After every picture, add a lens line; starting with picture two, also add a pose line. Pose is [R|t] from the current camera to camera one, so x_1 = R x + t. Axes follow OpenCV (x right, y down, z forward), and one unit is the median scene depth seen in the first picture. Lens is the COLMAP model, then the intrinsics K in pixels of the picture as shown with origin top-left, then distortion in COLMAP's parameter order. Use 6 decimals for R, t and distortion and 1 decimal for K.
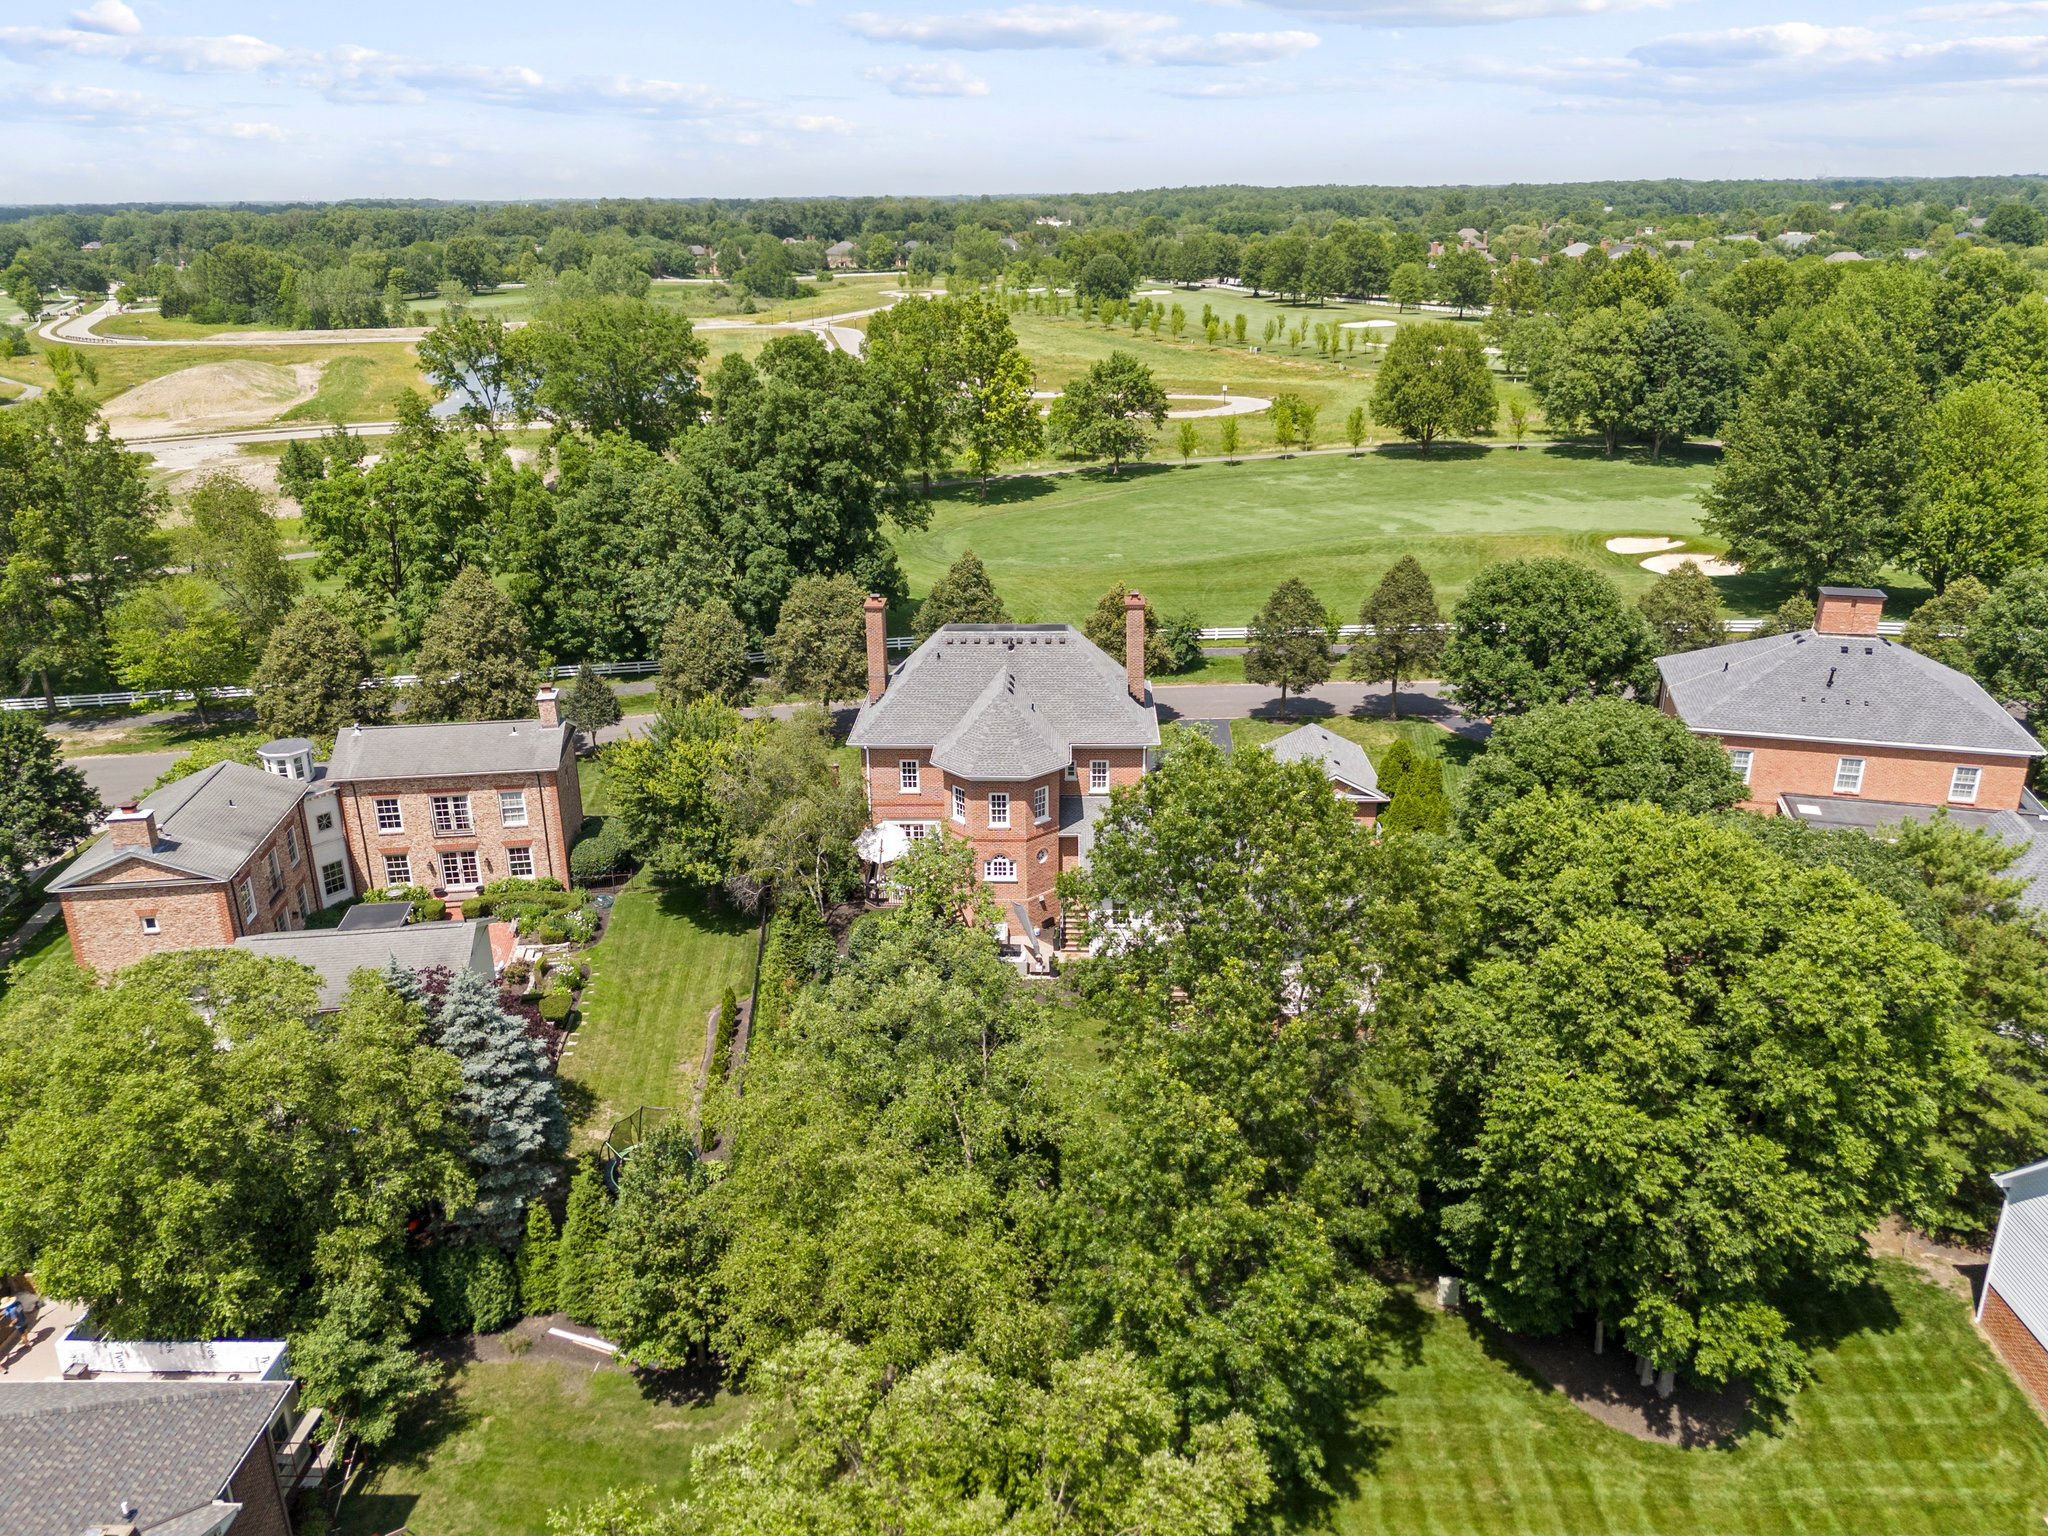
lens RADIAL K [[1503.2, 0, 1019.4], [0, 1503.2, 761.5], [0, 0, 1]] dist [0.082213, -0.095368]
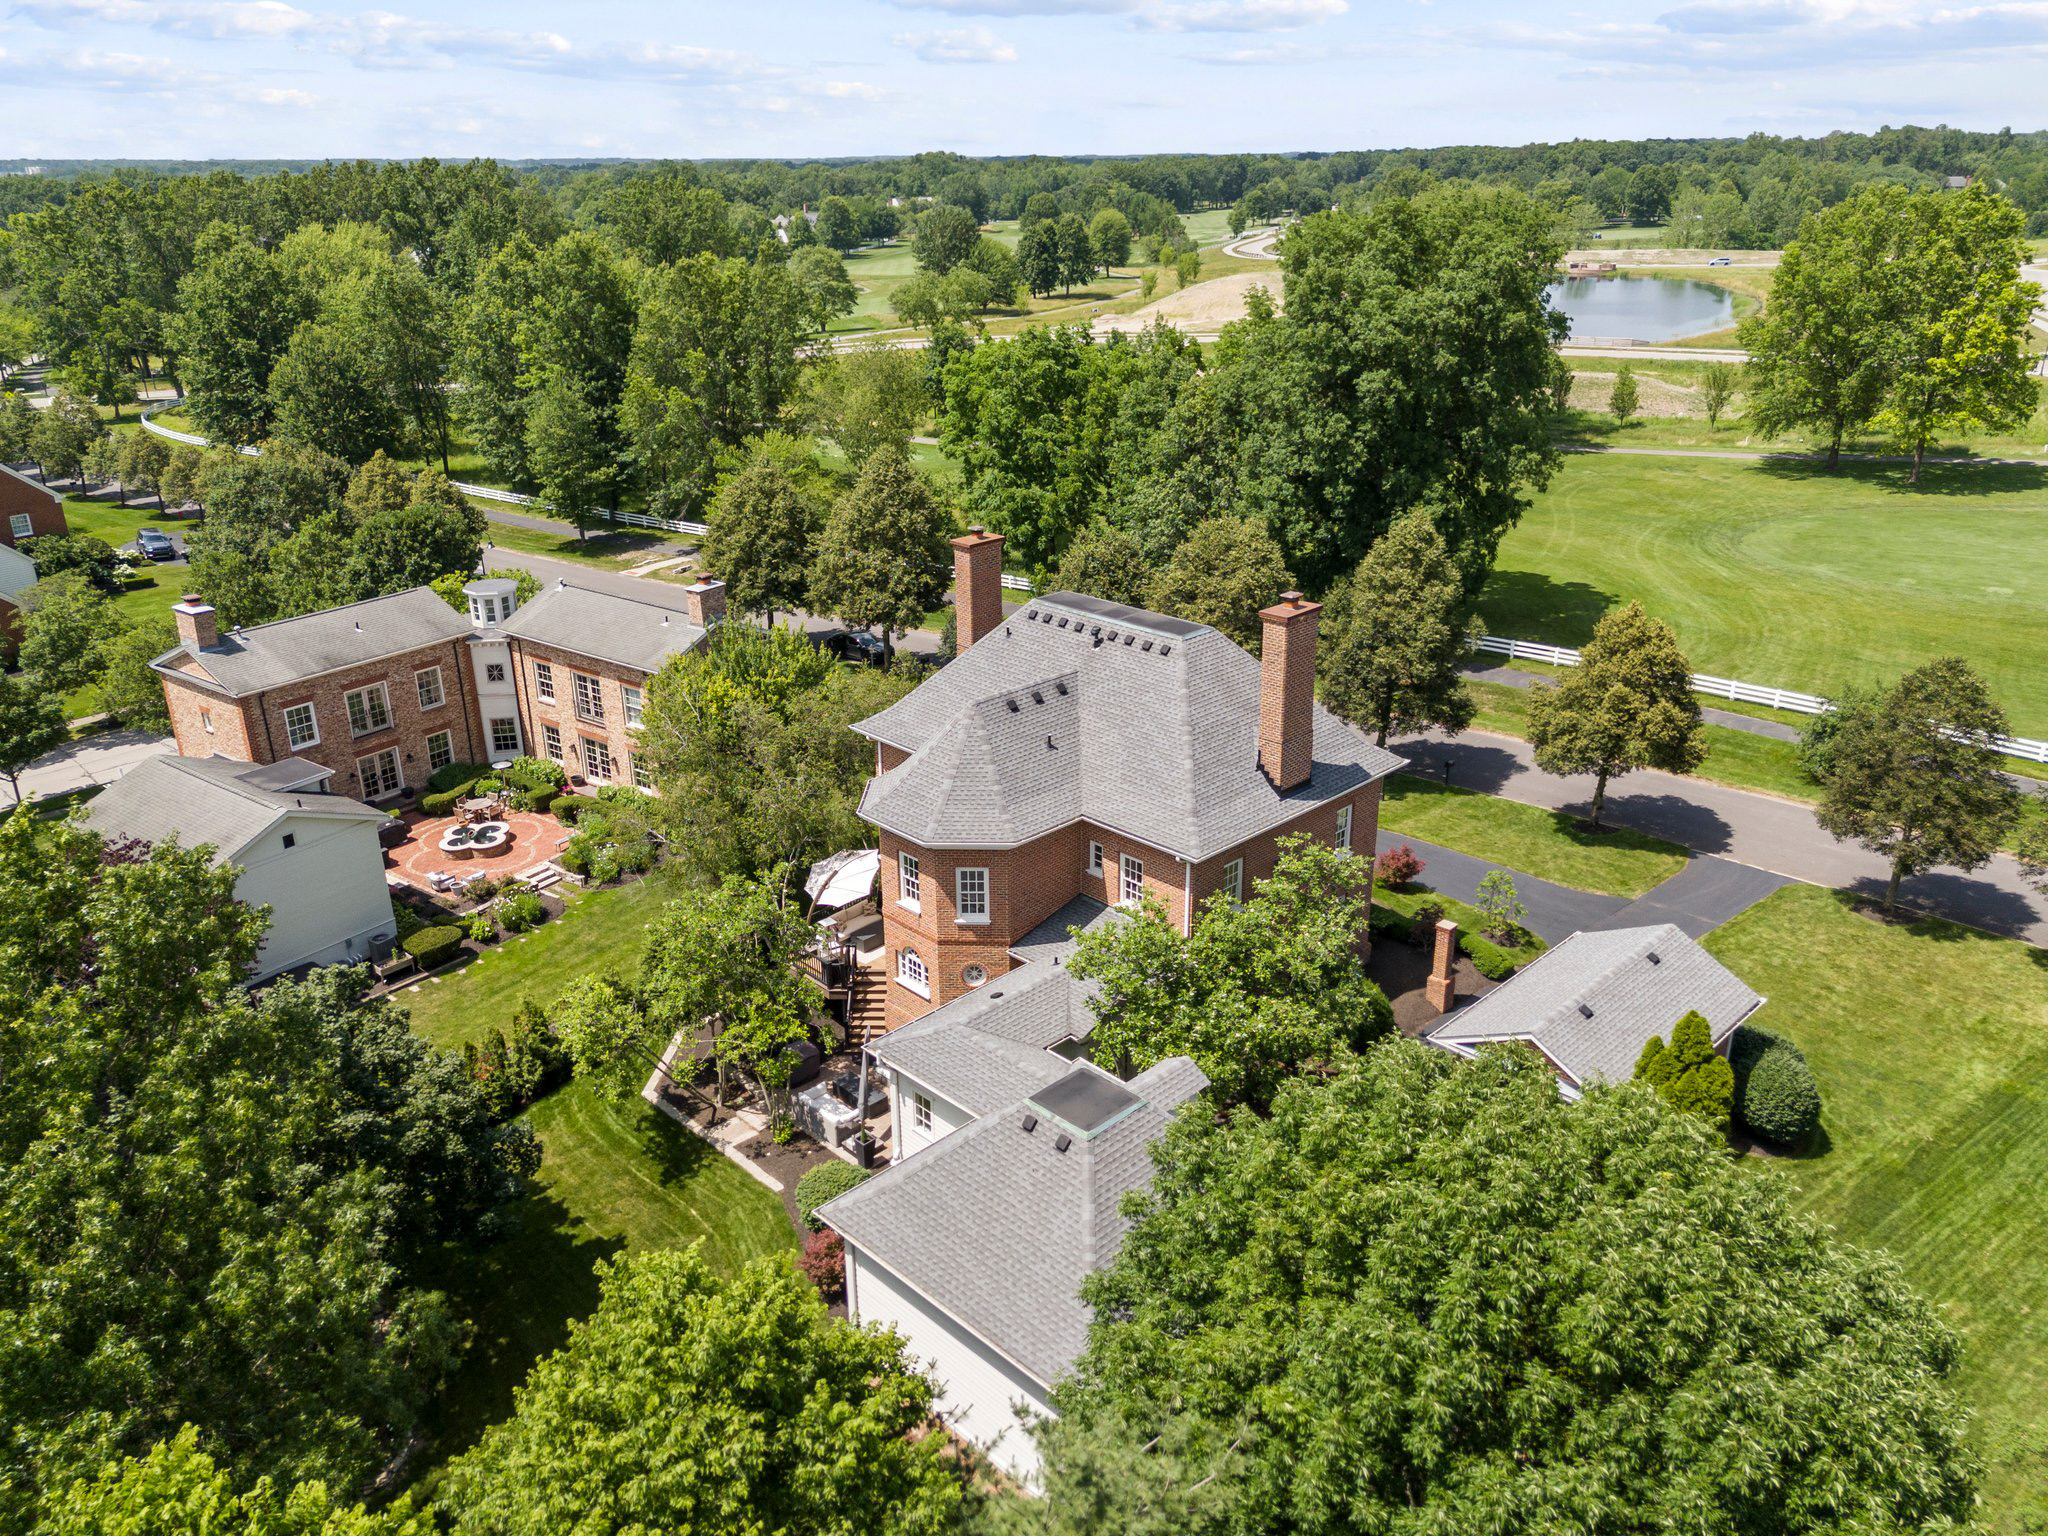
lens RADIAL K [[1490.7, 0, 1024.0], [0, 1490.7, 768.0], [0, 0, 1]] dist [0.105907, -0.142607]
pose [[0.719393, 0.260696, -0.643825, 0.355768], [-0.237102, 0.963388, 0.125161, -0.089156], [0.652883, 0.062612, 0.754867, 0.480812]]
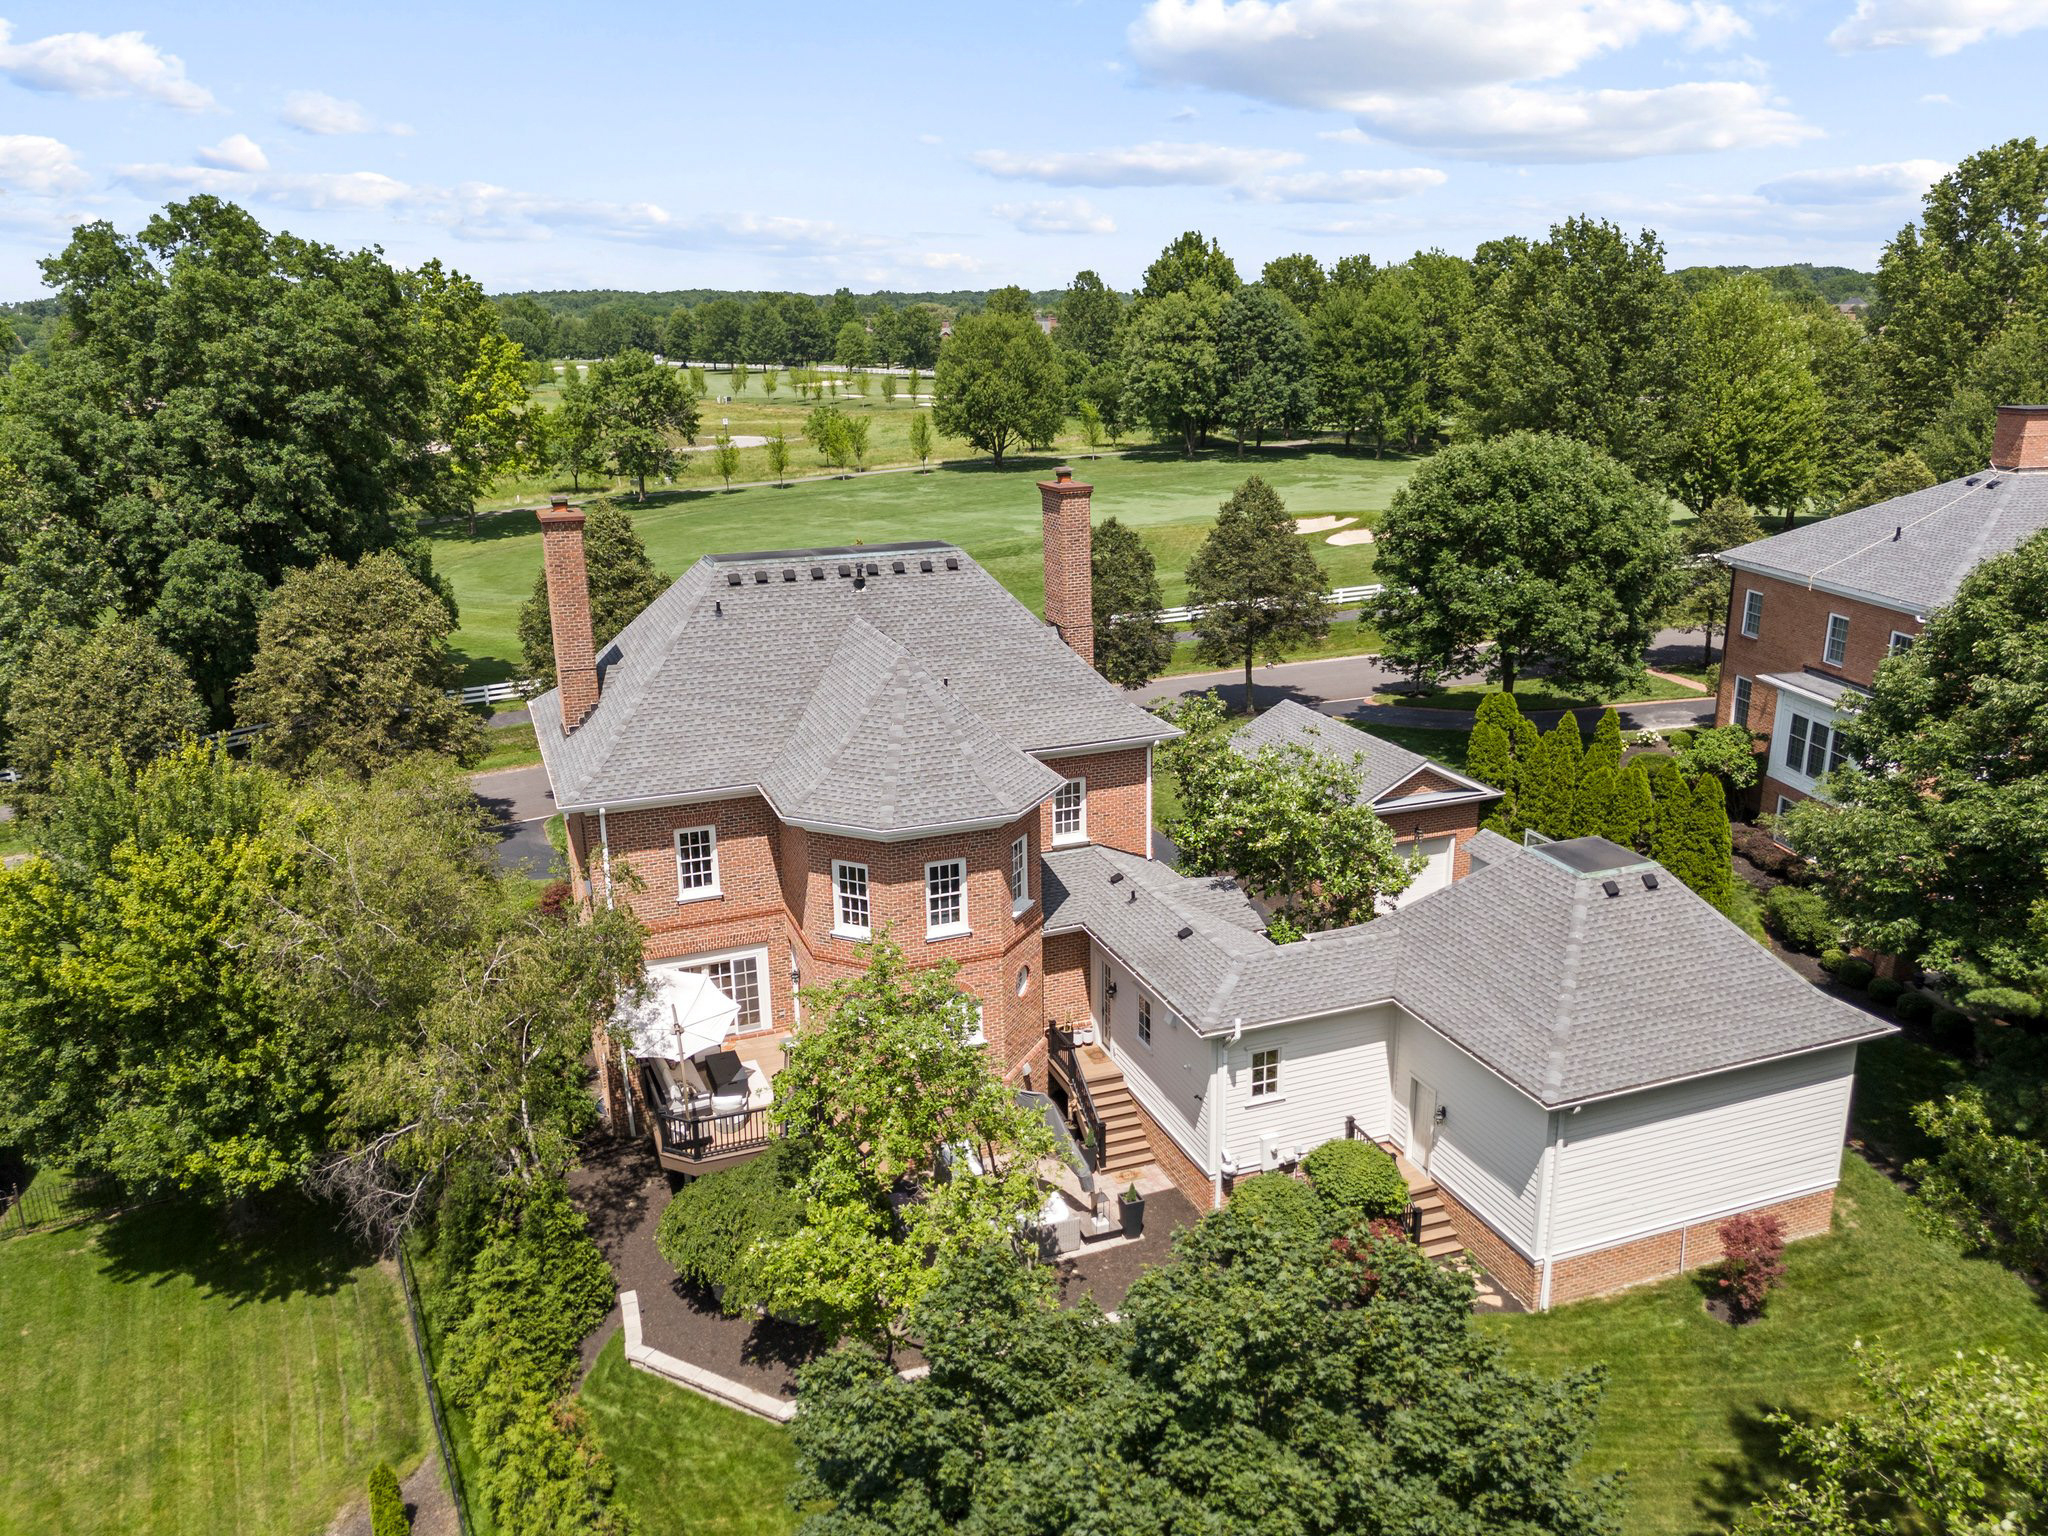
lens RADIAL K [[1503.2, 0, 1019.4], [0, 1503.2, 761.5], [0, 0, 1]] dist [0.082213, -0.095368]
pose [[0.922587, -0.112546, 0.369008, -0.138829], [0.138669, 0.989318, -0.044958, 0.012626], [-0.360007, 0.092648, 0.928338, 0.479356]]
